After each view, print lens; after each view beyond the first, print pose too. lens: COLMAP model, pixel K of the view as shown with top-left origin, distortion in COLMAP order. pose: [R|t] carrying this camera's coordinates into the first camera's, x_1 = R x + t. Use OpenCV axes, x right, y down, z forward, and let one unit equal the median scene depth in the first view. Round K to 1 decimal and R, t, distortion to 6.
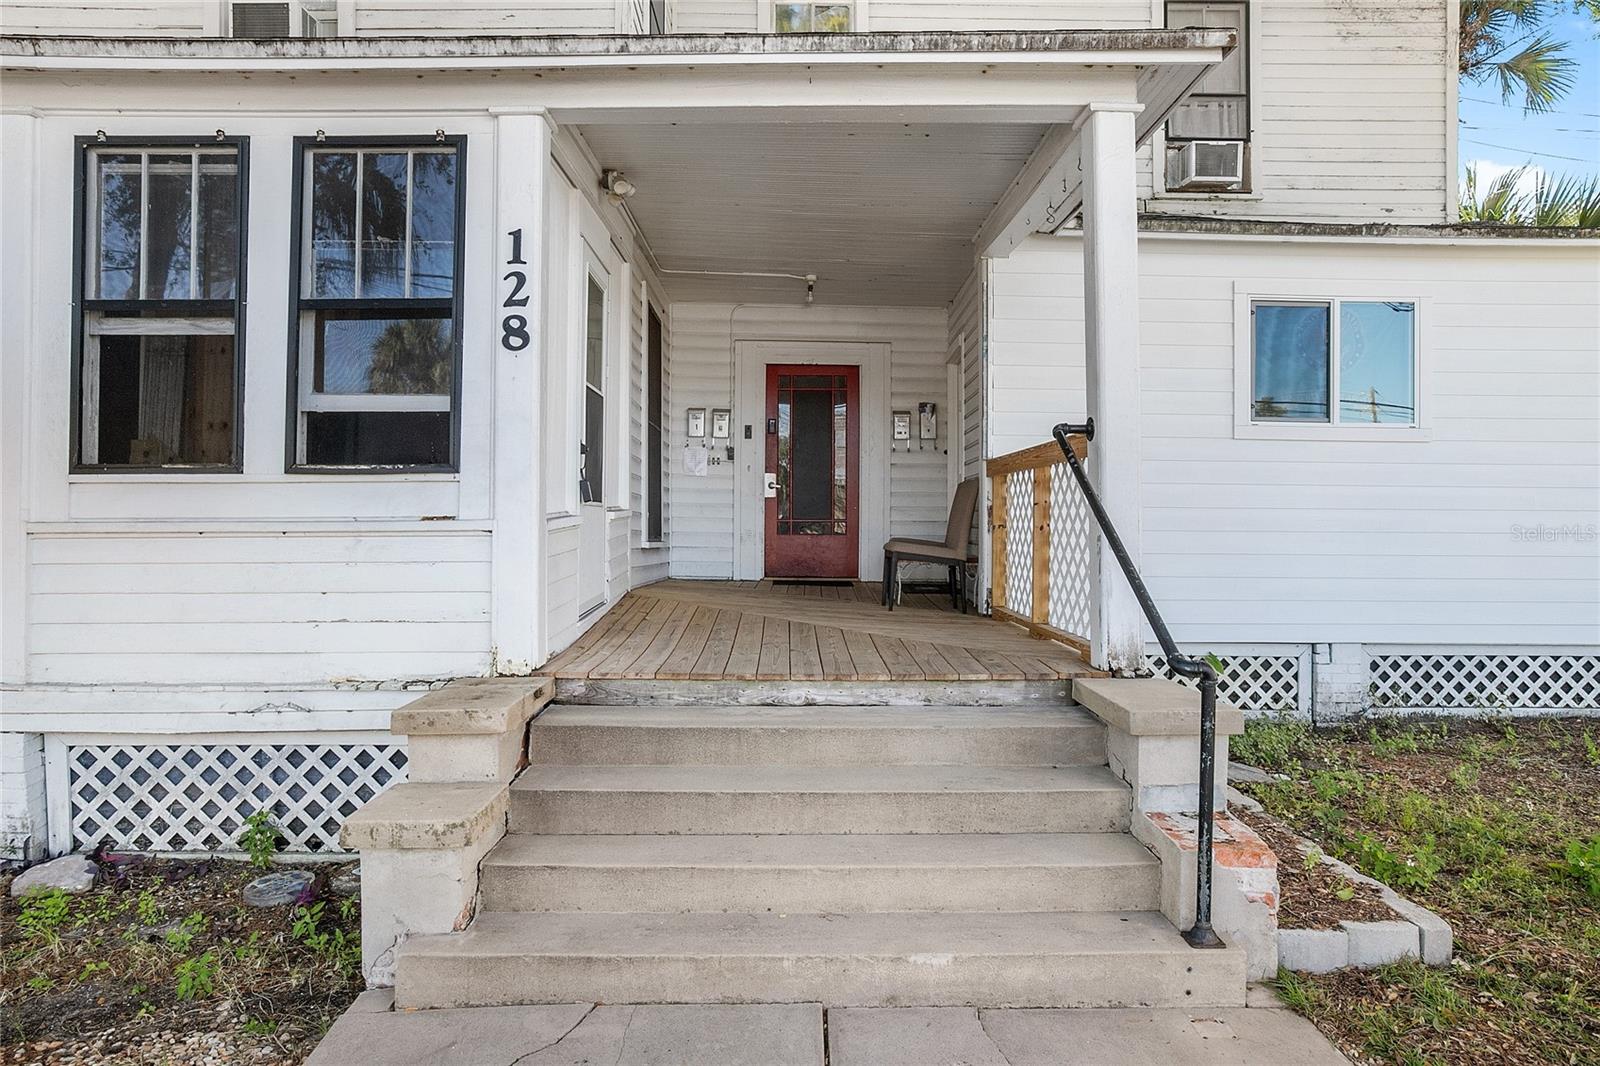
lens RADIAL K [[1029.1, 0, 798.4], [0, 1029.1, 531.6], [0, 0, 1]] dist [-0.036988, 0.000619]
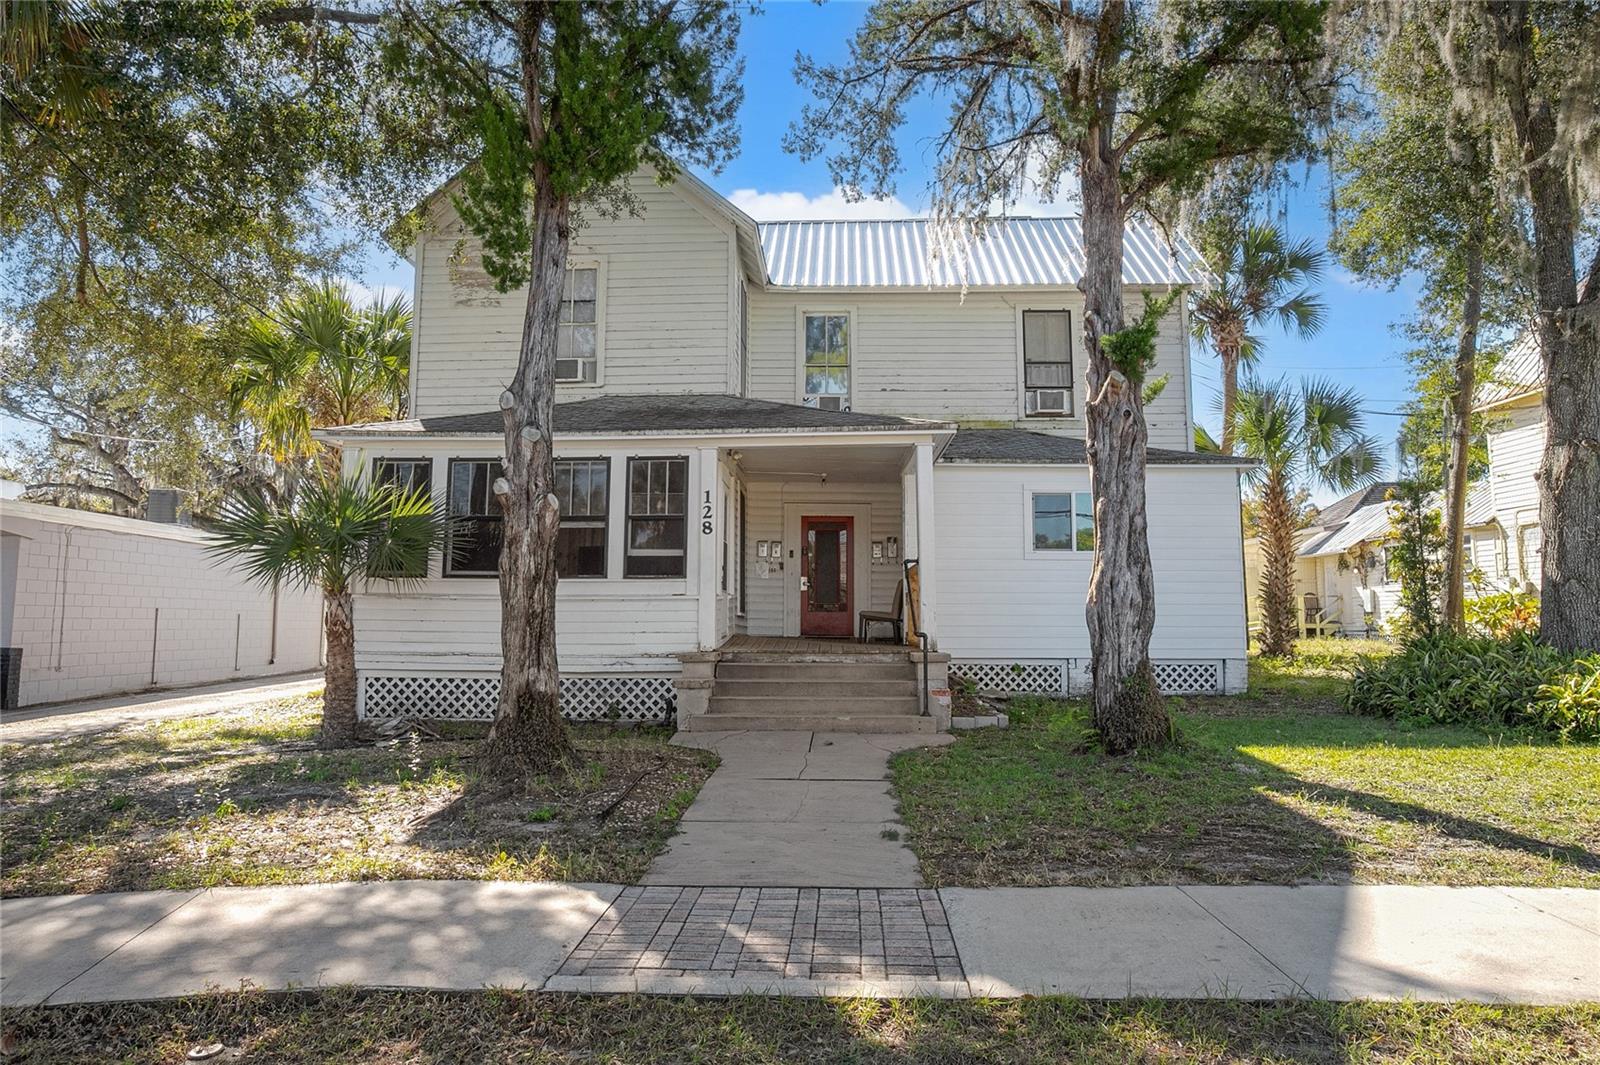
lens RADIAL K [[1054.8, 0, 800.2], [0, 1054.8, 532.3], [0, 0, 1]] dist [-0.001119, 0.000259]
pose [[0.999131, -0.007186, -0.041060, 0.057792], [0.003172, 0.995280, -0.096988, 0.060346], [0.041563, 0.096774, 0.994438, -1.142593]]
